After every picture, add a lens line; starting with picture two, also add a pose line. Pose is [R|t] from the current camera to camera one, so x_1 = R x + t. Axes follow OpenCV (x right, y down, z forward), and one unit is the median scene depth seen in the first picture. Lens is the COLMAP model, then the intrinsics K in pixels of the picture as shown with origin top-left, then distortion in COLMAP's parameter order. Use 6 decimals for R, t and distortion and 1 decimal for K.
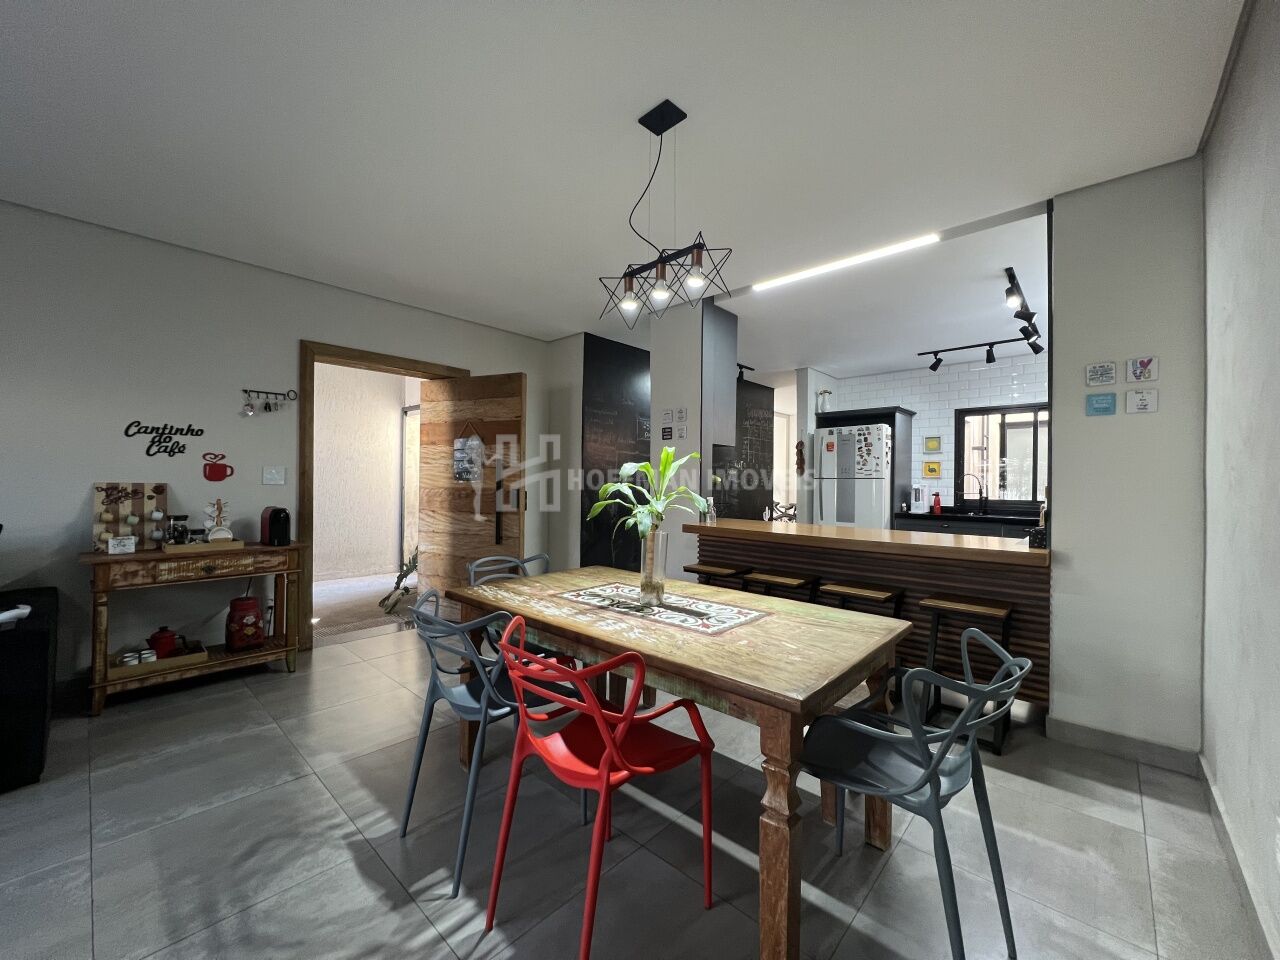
lens RADIAL K [[512.6, 0, 640.3], [0, 512.6, 482.6], [0, 0, 1]] dist [-0.000626, 0.000613]
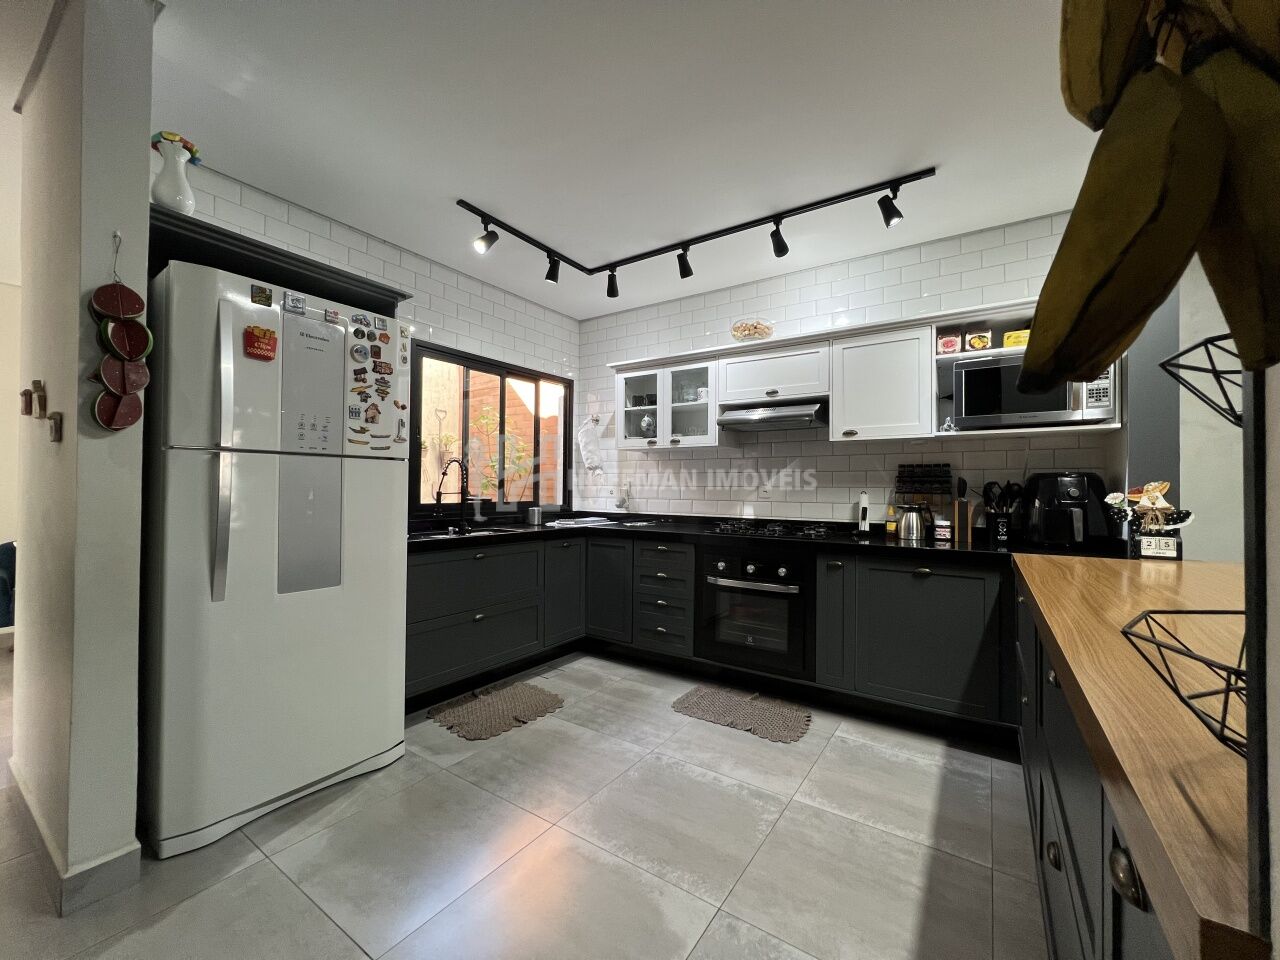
lens RADIAL K [[512.6, 0, 640.3], [0, 512.6, 482.6], [0, 0, 1]] dist [-0.000626, 0.000613]
pose [[-0.143459, 0.003792, 0.989649, 0.069335], [-0.010970, 0.999925, -0.005422, 0.013200], [-0.989595, -0.011634, -0.143407, 1.203277]]
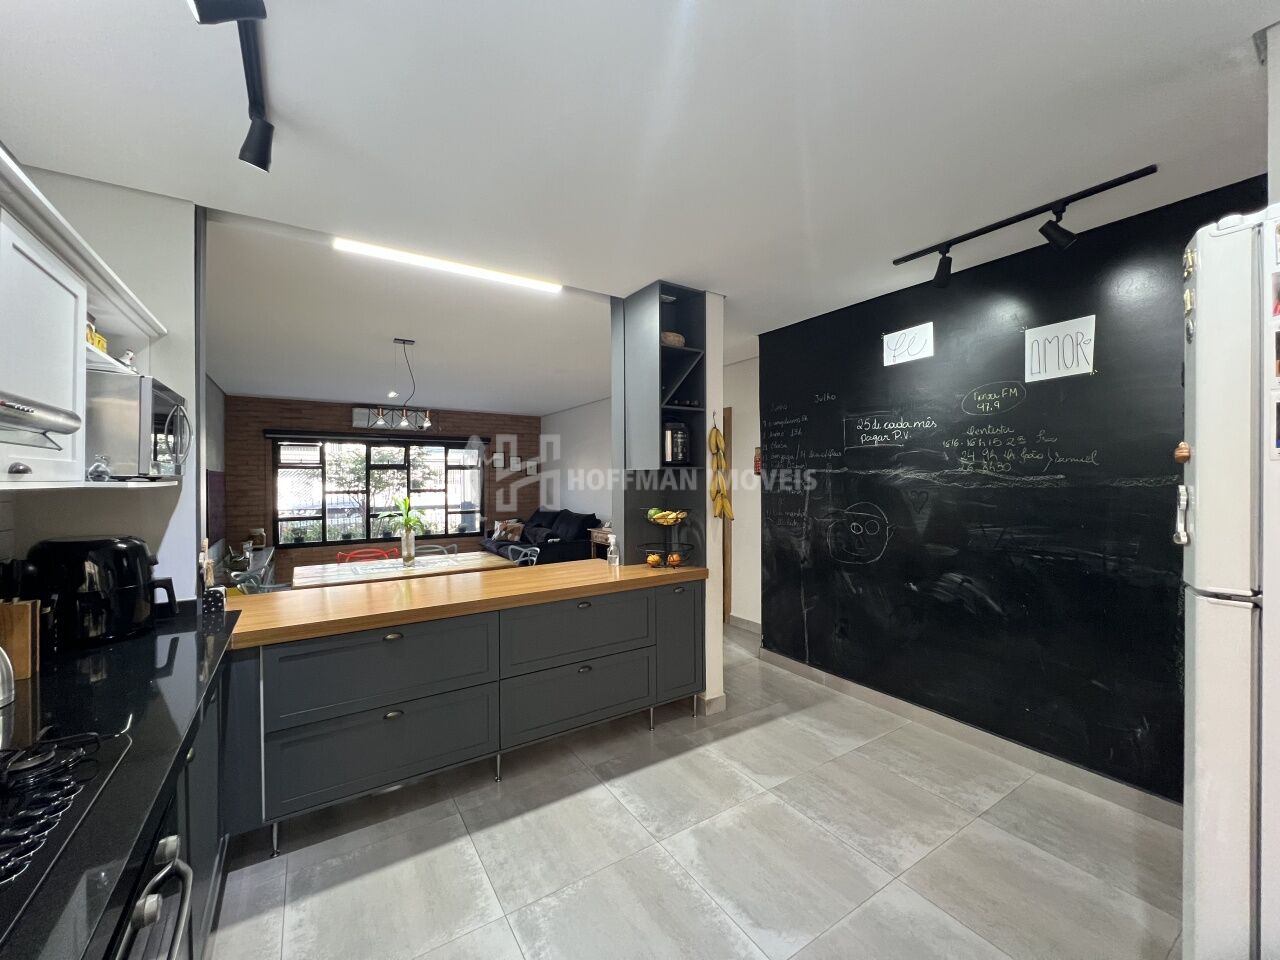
lens RADIAL K [[512.6, 0, 640.3], [0, 512.6, 482.6], [0, 0, 1]] dist [-0.000626, 0.000613]
pose [[-0.250442, -0.001616, -0.968130, 0.903475], [0.000584, 0.999998, -0.001820, -0.054466], [0.968131, -0.001021, -0.250441, 1.207389]]
